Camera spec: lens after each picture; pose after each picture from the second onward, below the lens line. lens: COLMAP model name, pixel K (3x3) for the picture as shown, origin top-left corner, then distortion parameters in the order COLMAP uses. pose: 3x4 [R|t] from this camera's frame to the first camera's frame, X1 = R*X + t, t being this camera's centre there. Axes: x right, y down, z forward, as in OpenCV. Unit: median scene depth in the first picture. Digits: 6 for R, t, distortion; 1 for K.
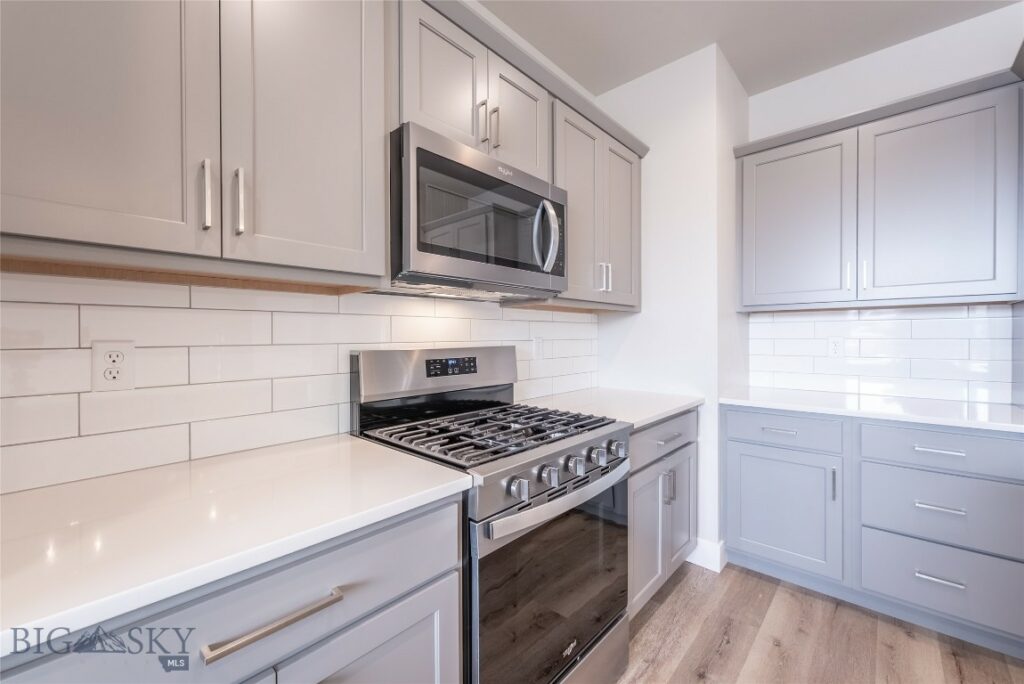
lens RADIAL K [[410.7, 0, 508.9], [0, 410.7, 340.2], [0, 0, 1]] dist [0.001992, 0.000005]
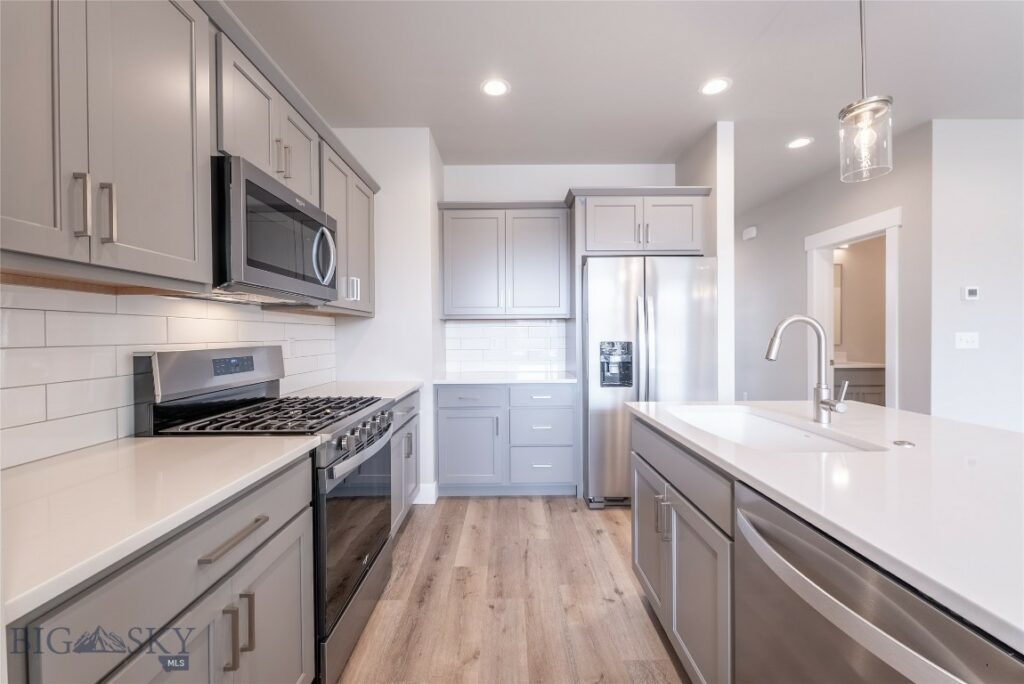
lens RADIAL K [[410.7, 0, 508.9], [0, 410.7, 340.2], [0, 0, 1]] dist [0.001992, 0.000005]
pose [[0.733579, -0.008183, 0.679555, -0.338999], [0.008843, 0.999958, 0.002496, 0.002120], [-0.679547, 0.004178, 0.733620, -0.280321]]
